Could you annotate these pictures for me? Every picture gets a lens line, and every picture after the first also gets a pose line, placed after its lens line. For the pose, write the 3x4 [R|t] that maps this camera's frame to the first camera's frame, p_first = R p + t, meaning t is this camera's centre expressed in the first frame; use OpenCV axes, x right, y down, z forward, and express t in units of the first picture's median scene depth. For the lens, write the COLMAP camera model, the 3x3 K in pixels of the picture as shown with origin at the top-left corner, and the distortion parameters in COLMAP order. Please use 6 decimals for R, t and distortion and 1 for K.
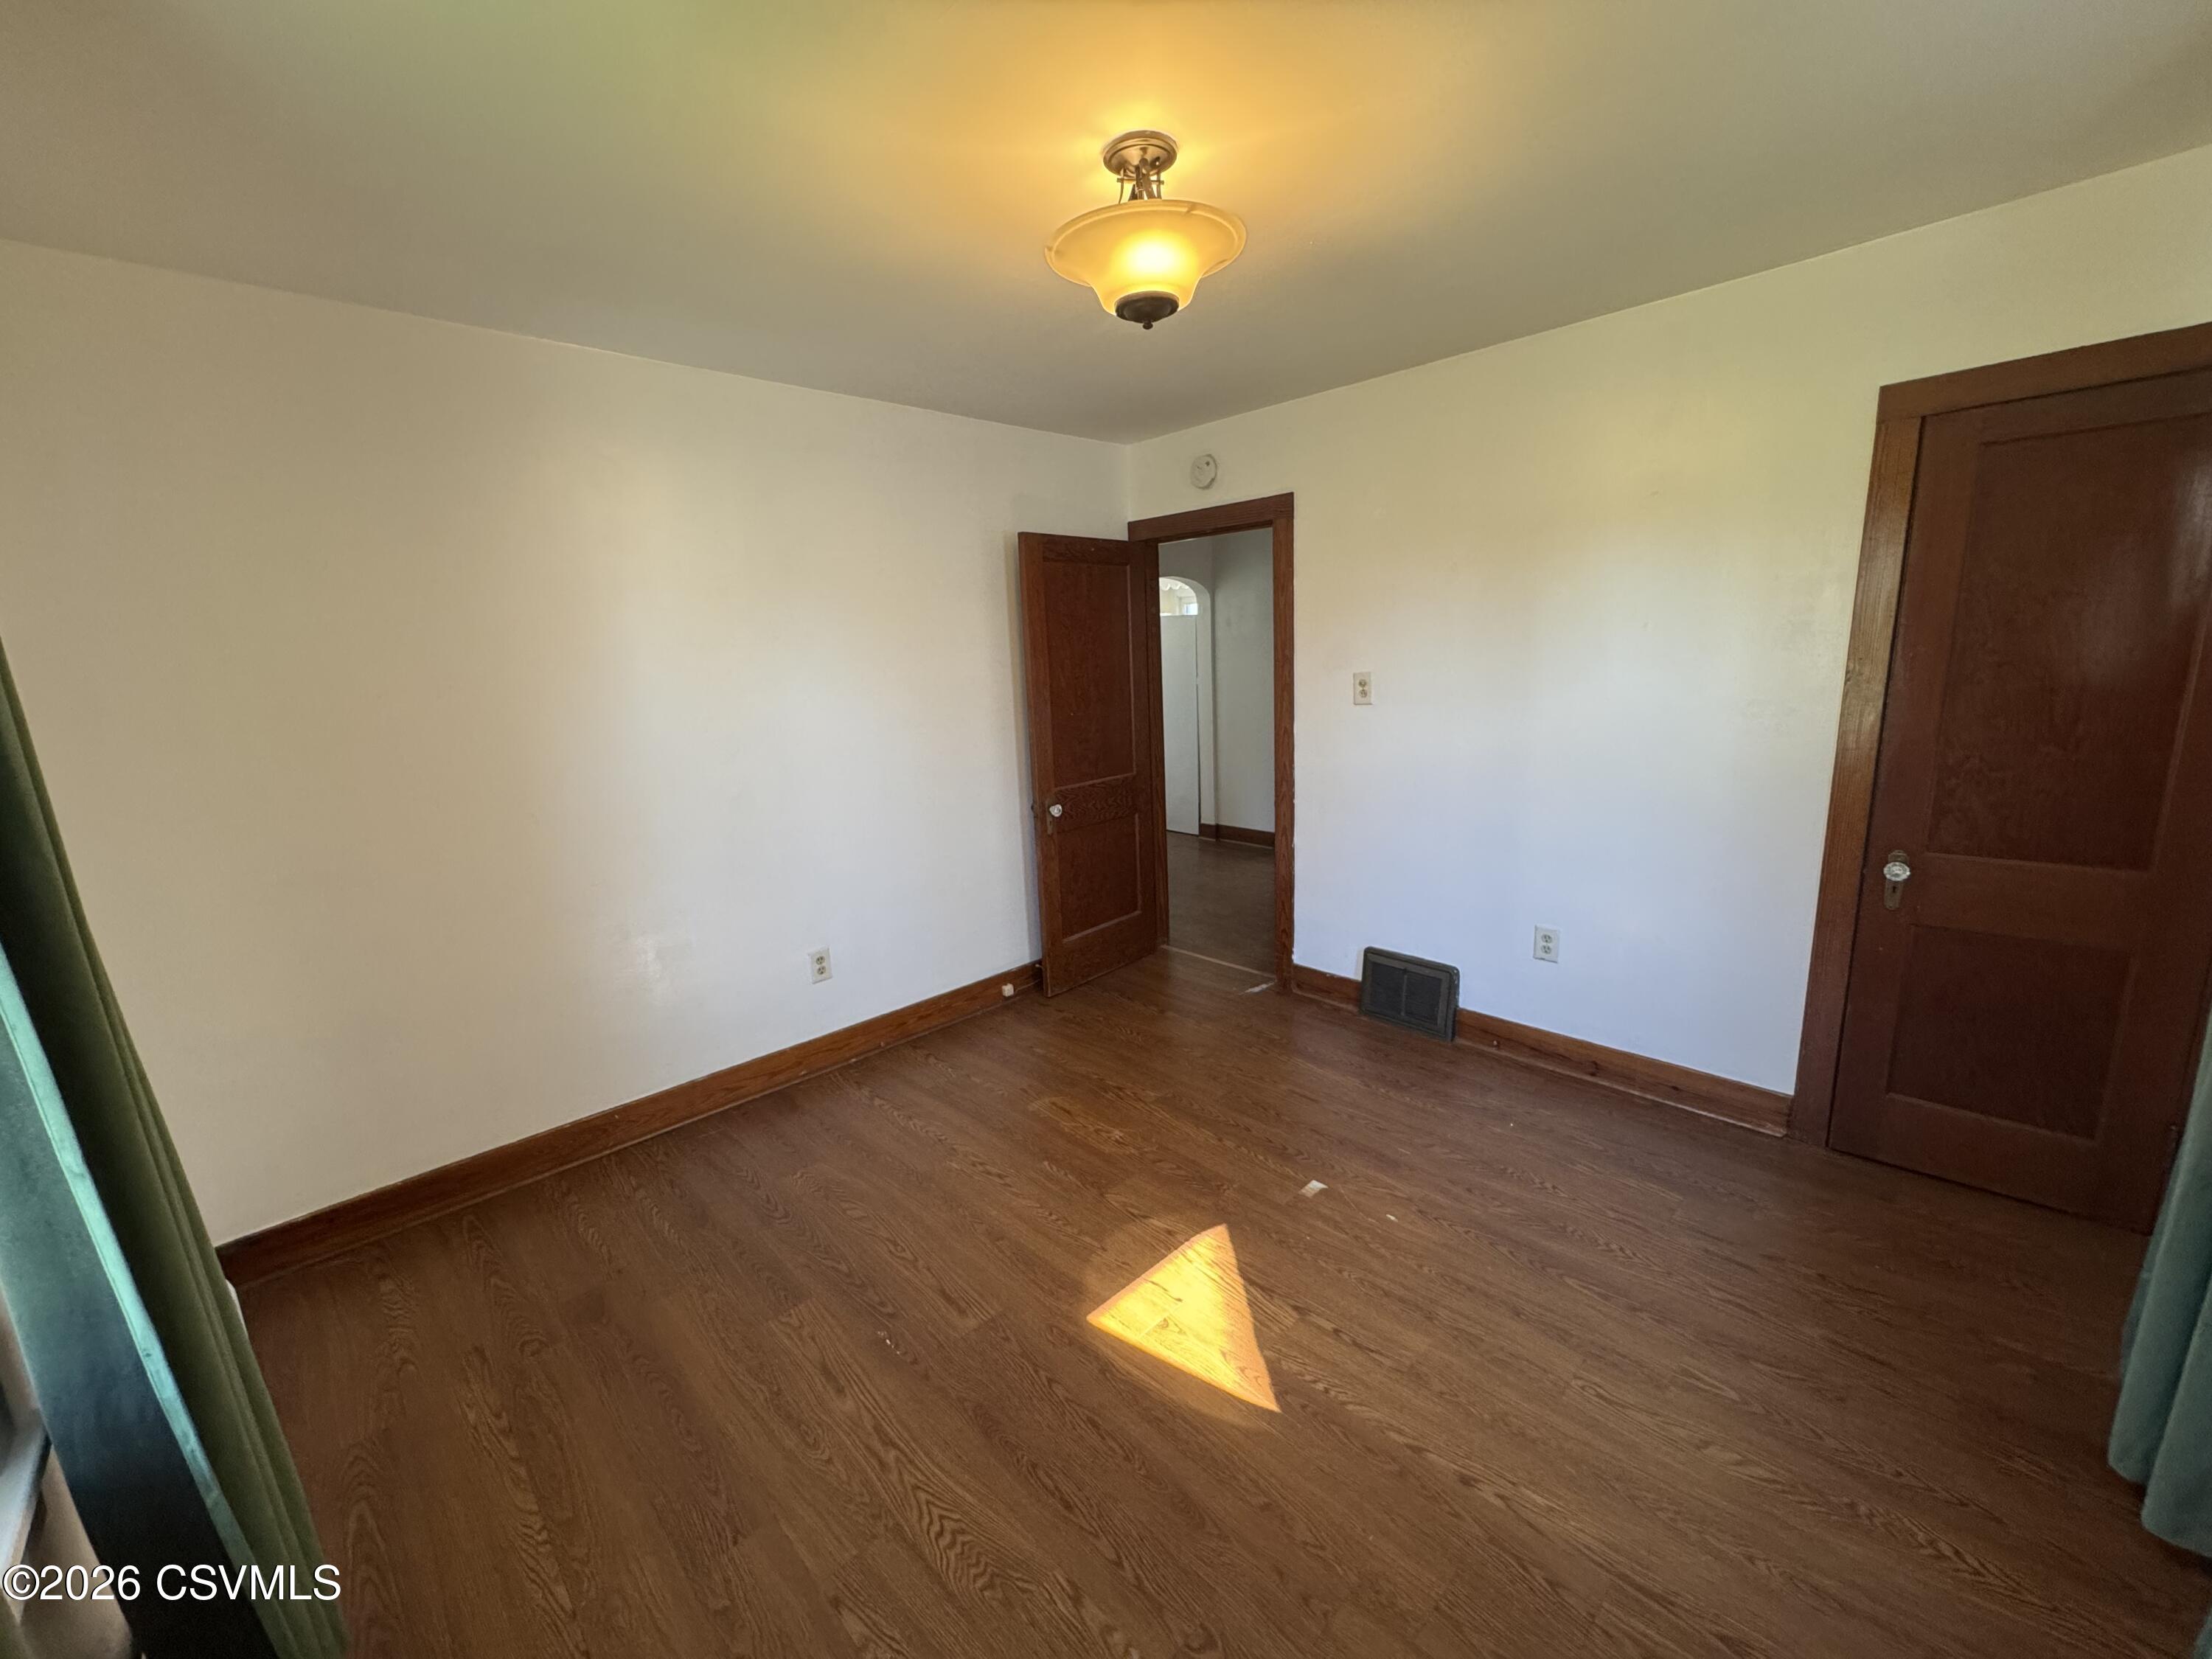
lens RADIAL K [[879.5, 0, 1106.0], [0, 879.5, 829.5], [0, 0, 1]] dist [0.000038, -0.000022]
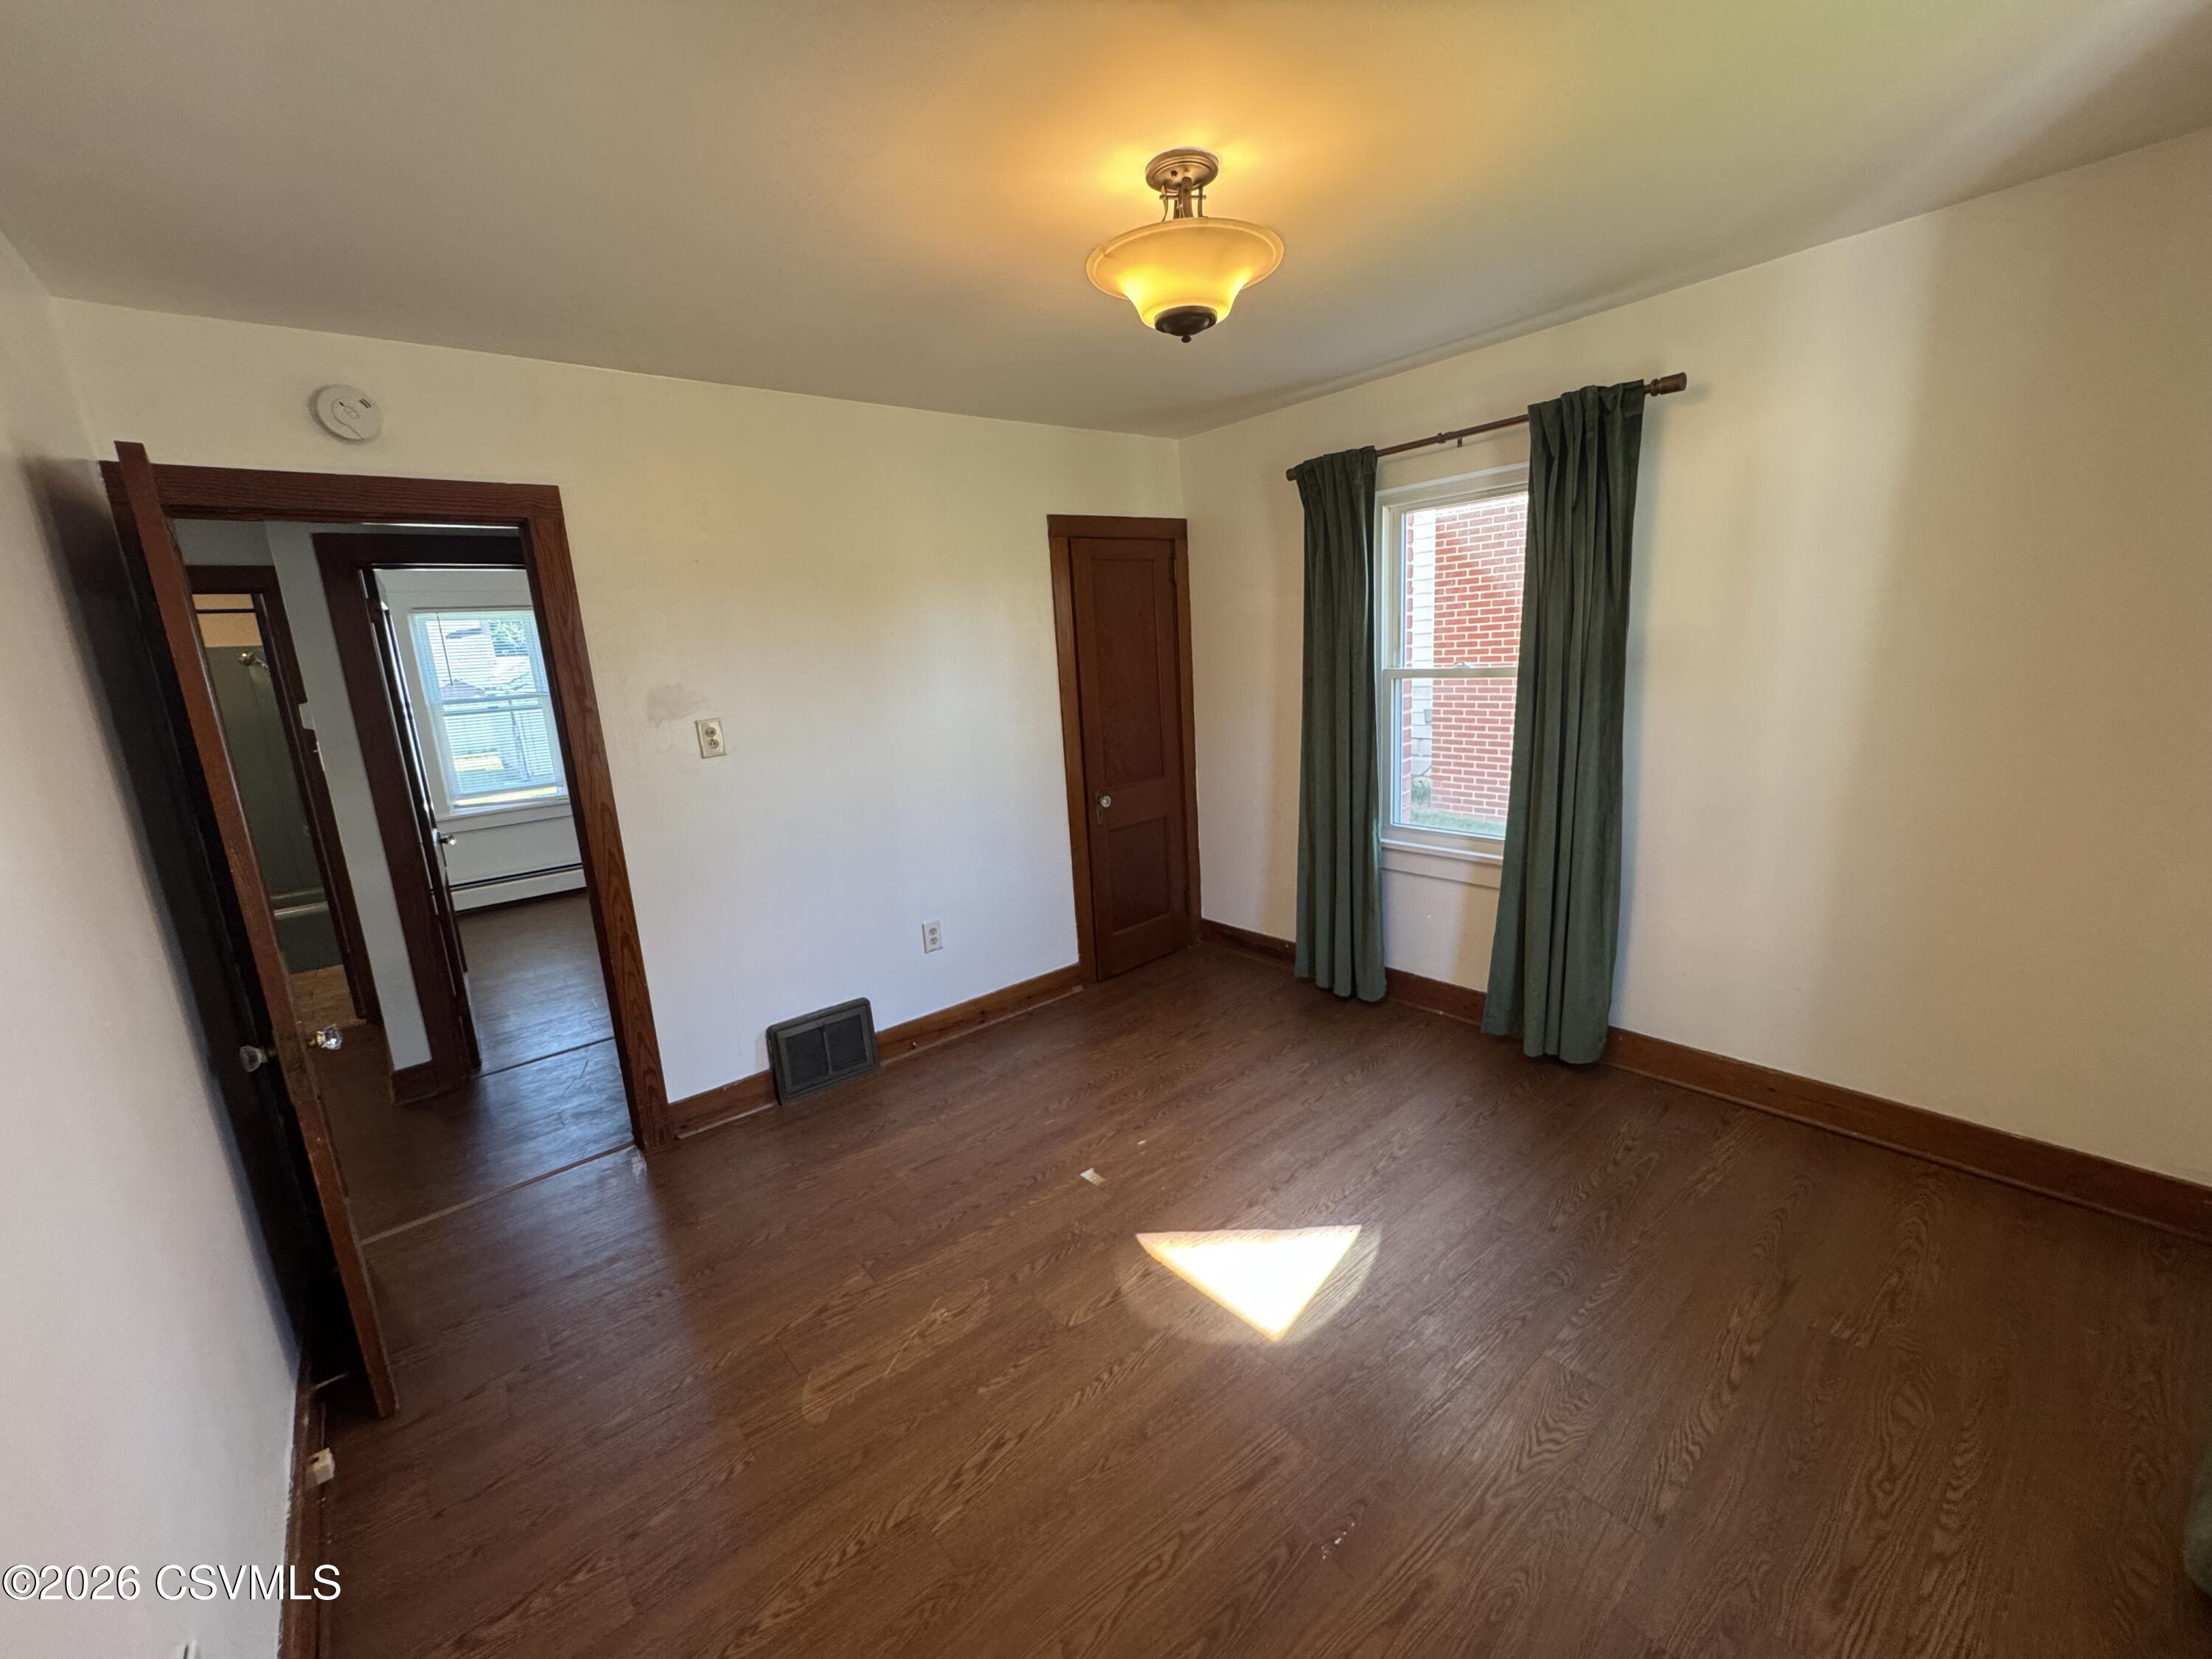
lens RADIAL K [[875.9, 0, 1101.7], [0, 875.9, 830.3], [0, 0, 1]] dist [-0.002715, -0.000317]
pose [[0.073238, -0.168580, 0.982963, -0.851517], [0.257531, 0.955380, 0.144662, -0.161365], [-0.963491, 0.242549, 0.113384, 0.903515]]
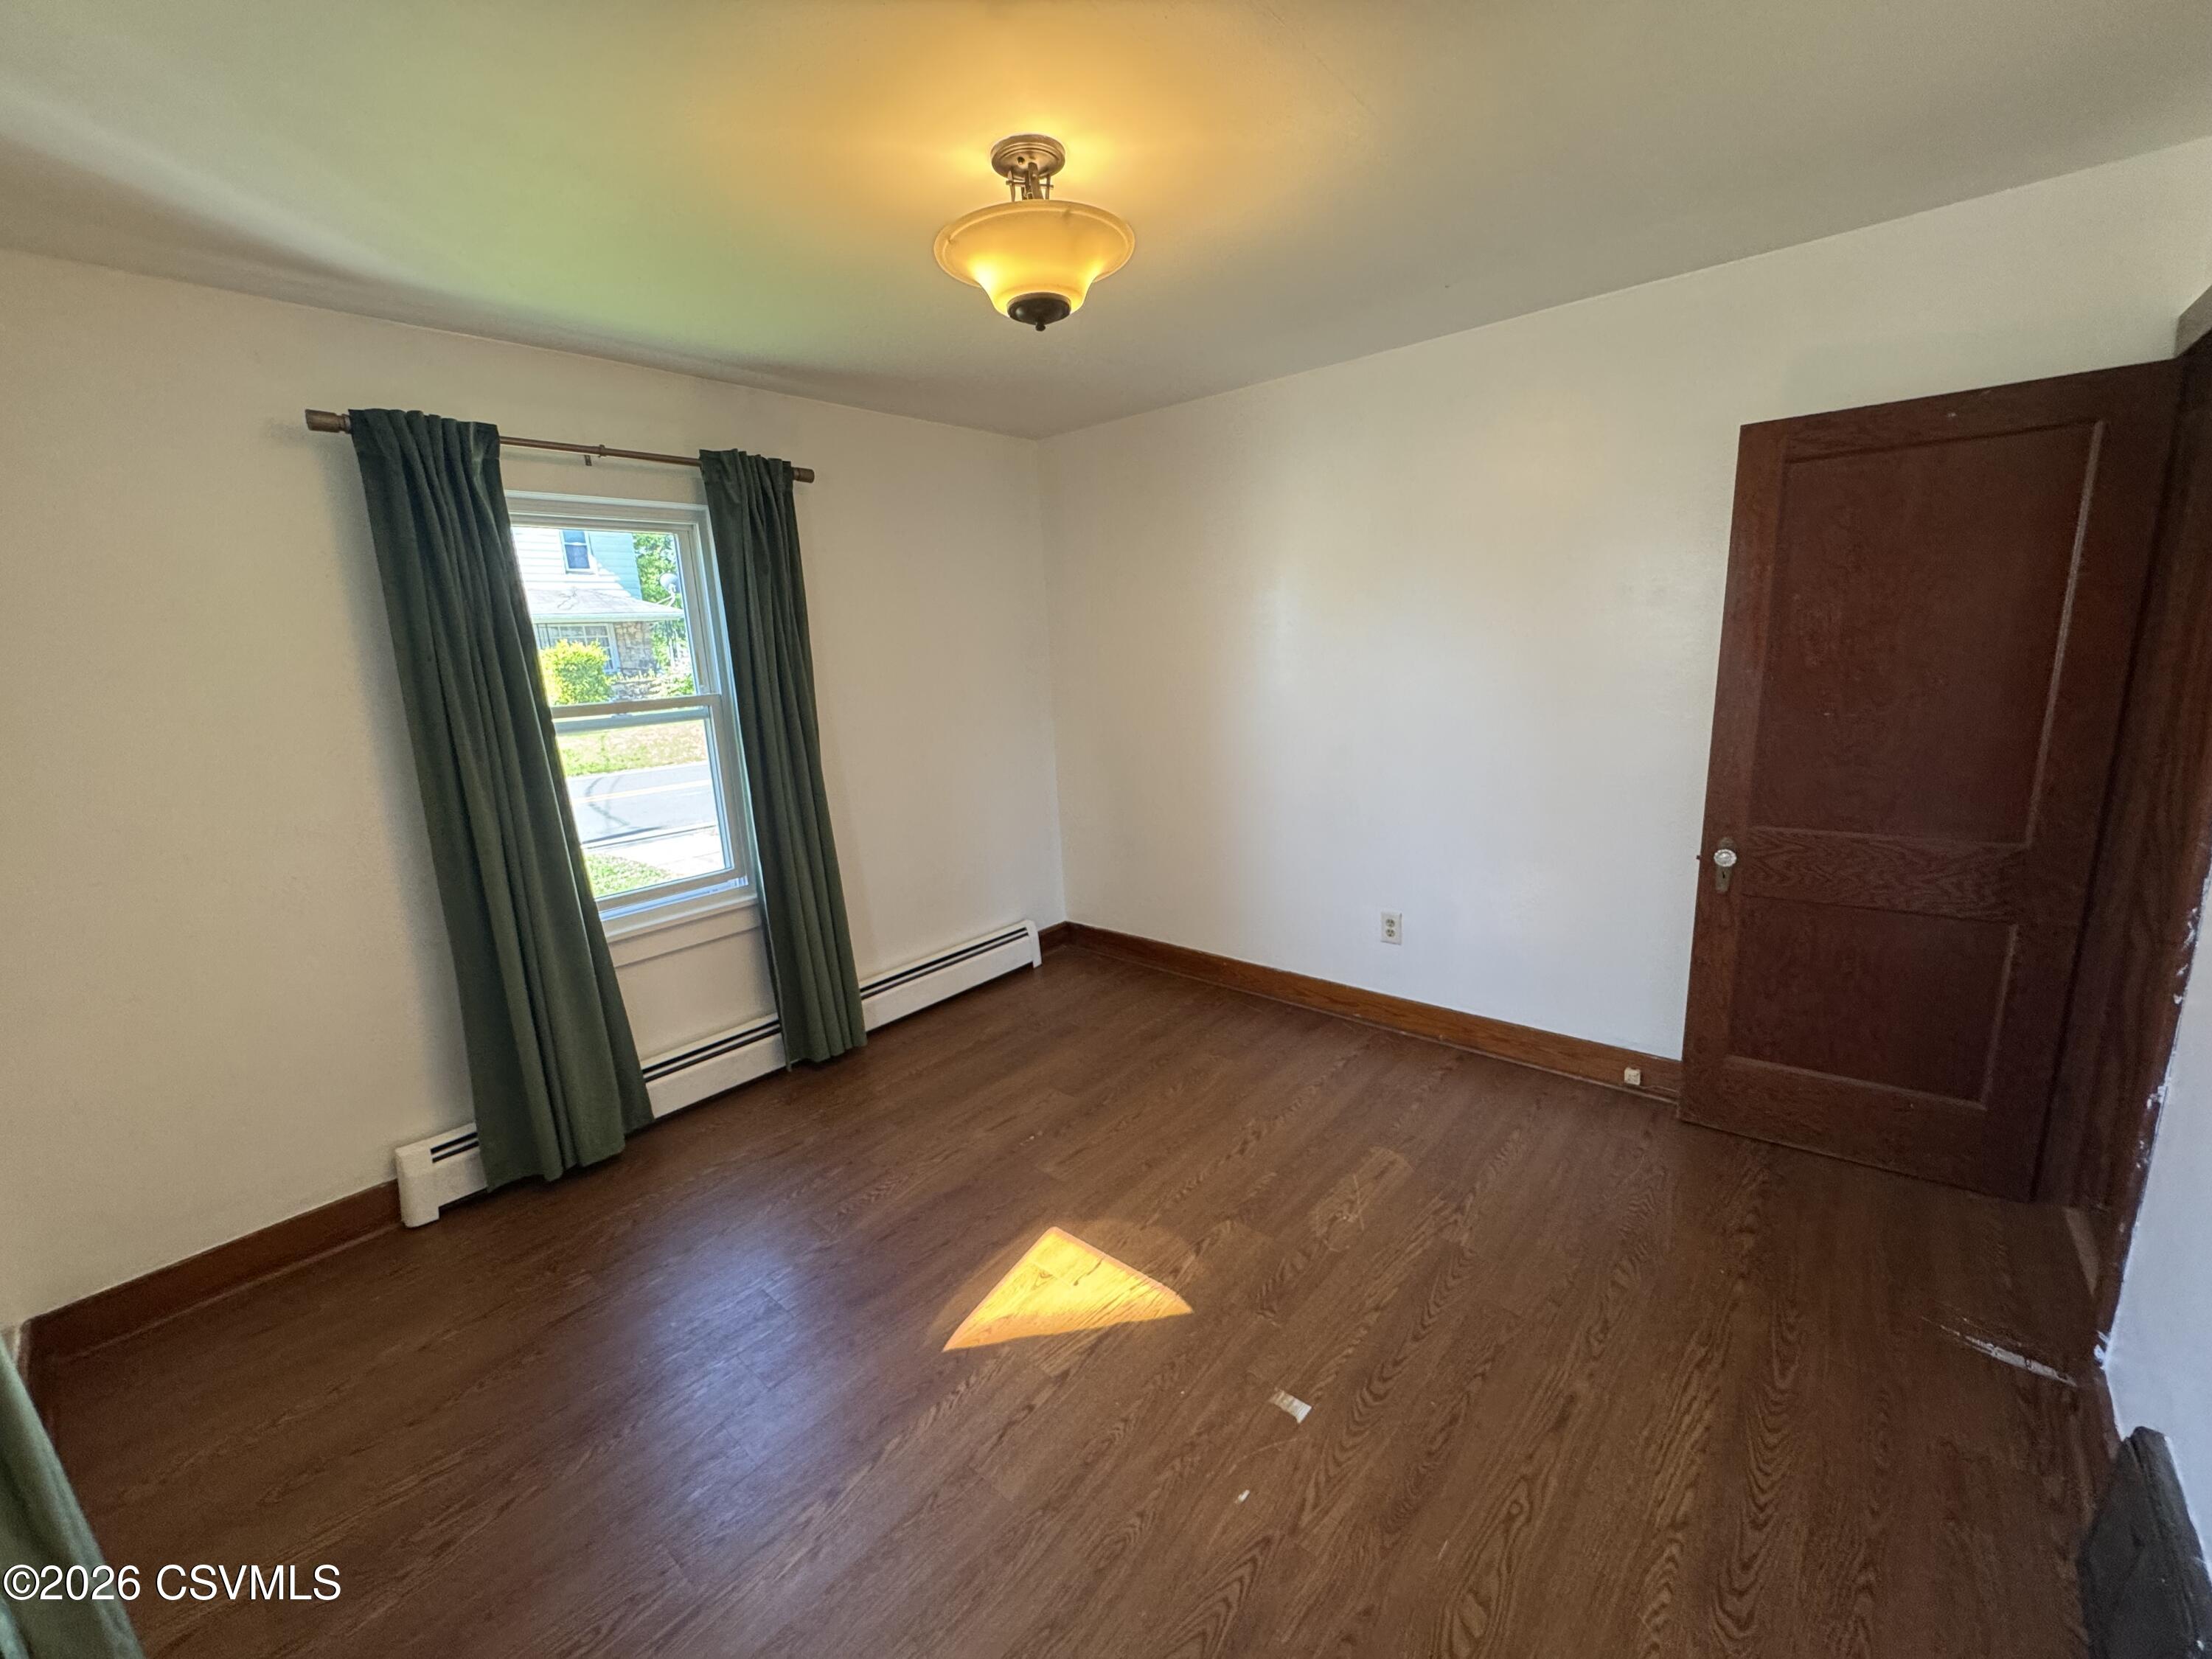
lens RADIAL K [[884.5, 0, 1104.5], [0, 884.5, 825.6], [0, 0, 1]] dist [-0.001470, 0.000145]
pose [[0.088718, 0.239581, -0.966814, 0.942510], [-0.154652, 0.962184, 0.224242, -0.213904], [0.983978, 0.129626, 0.122415, 0.823864]]
